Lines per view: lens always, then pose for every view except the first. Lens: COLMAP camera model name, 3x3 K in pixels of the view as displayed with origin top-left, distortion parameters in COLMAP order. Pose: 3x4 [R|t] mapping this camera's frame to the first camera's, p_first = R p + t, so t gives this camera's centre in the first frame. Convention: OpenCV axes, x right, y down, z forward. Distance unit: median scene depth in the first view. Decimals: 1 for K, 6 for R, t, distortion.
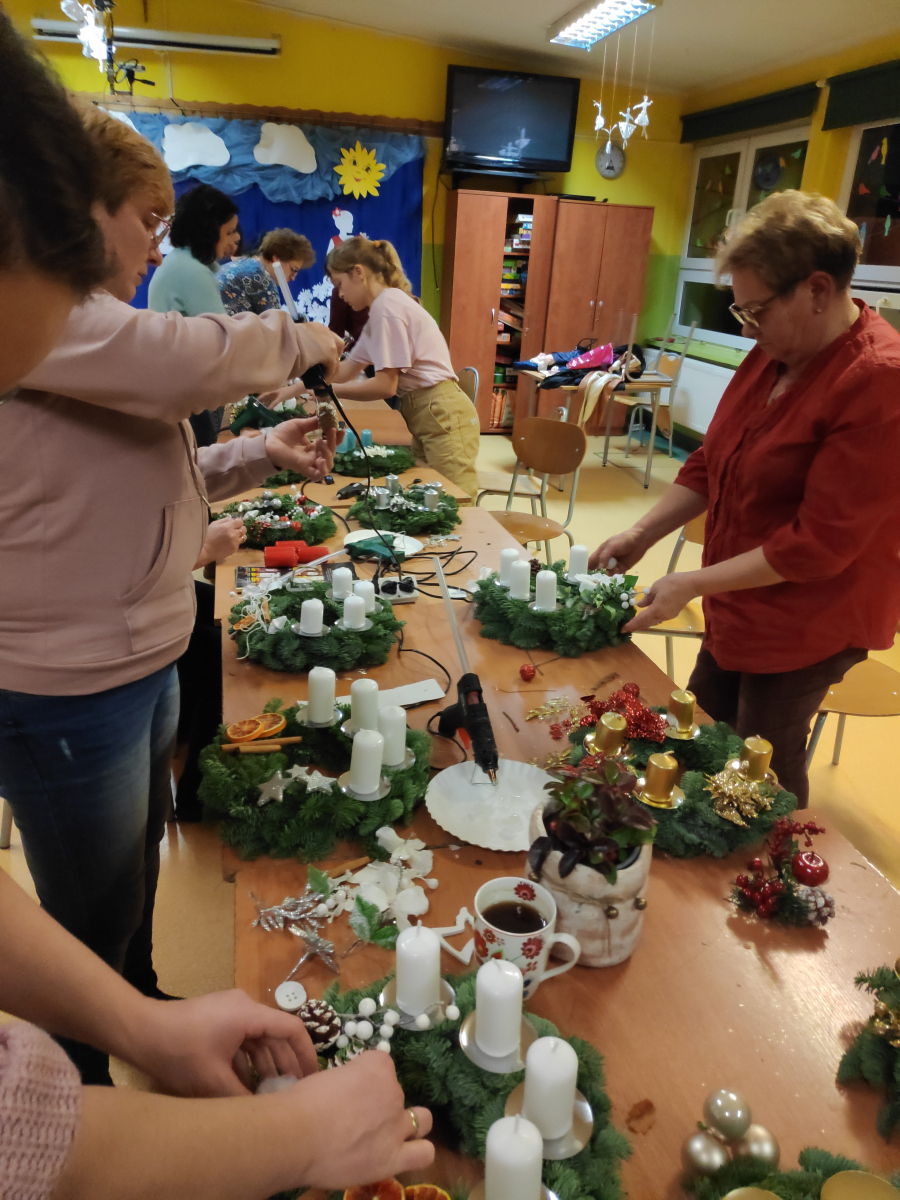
lens RADIAL K [[834.4, 0, 430.2], [0, 834.4, 597.3], [0, 0, 1]] dist [-0.001190, -0.009269]
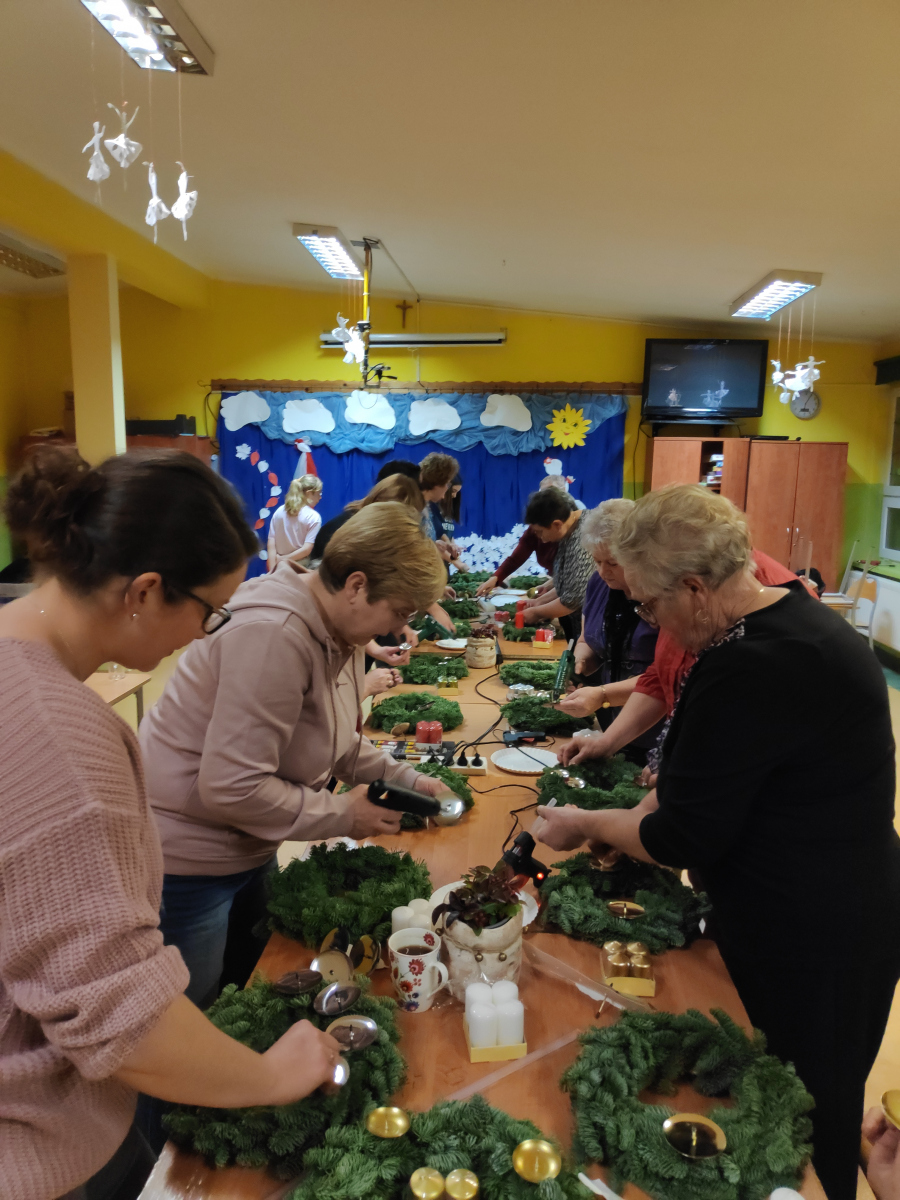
lens RADIAL K [[834.1, 0, 450.0], [0, 834.1, 600.0], [0, 0, 1]] dist [0.069565, -0.124708]
pose [[0.962386, 0.004474, -0.271650, 0.076179], [-0.071615, 0.968680, -0.237760, 0.015215], [0.262078, 0.248271, 0.932565, -0.078957]]
